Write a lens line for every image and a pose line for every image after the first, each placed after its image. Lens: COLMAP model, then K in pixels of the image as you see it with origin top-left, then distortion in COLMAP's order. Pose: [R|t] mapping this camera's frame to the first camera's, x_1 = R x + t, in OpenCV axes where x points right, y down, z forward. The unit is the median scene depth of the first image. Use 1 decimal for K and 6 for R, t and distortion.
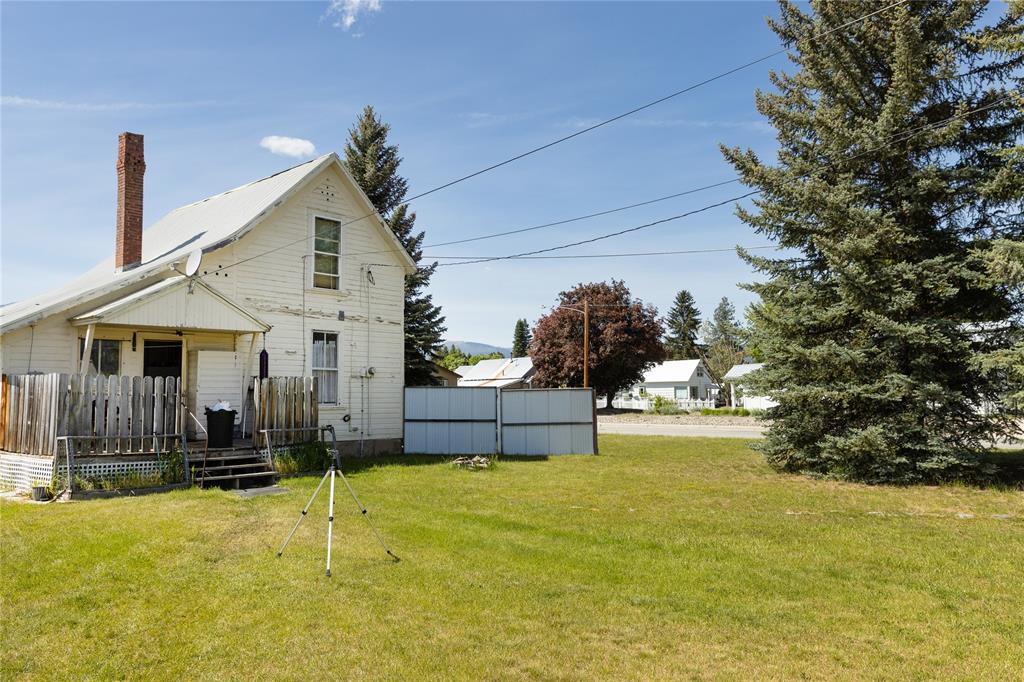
lens RADIAL K [[775.3, 0, 512.0], [0, 775.3, 341.0], [0, 0, 1]] dist [0.001149, 0.001053]
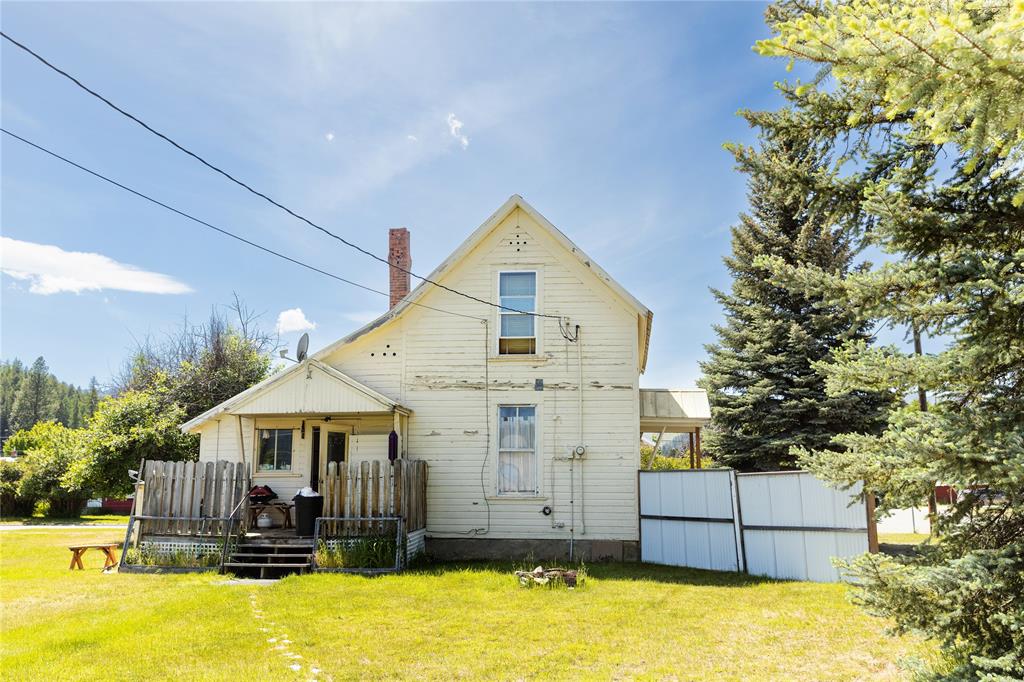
lens RADIAL K [[894.4, 0, 512.0], [0, 894.4, 341.0], [0, 0, 1]] dist [-0.000901, 0.001112]
pose [[0.588480, -0.131850, -0.797688, 0.539892], [0.052633, 0.990768, -0.124935, 0.039682], [0.806797, 0.031536, 0.589987, 0.426348]]
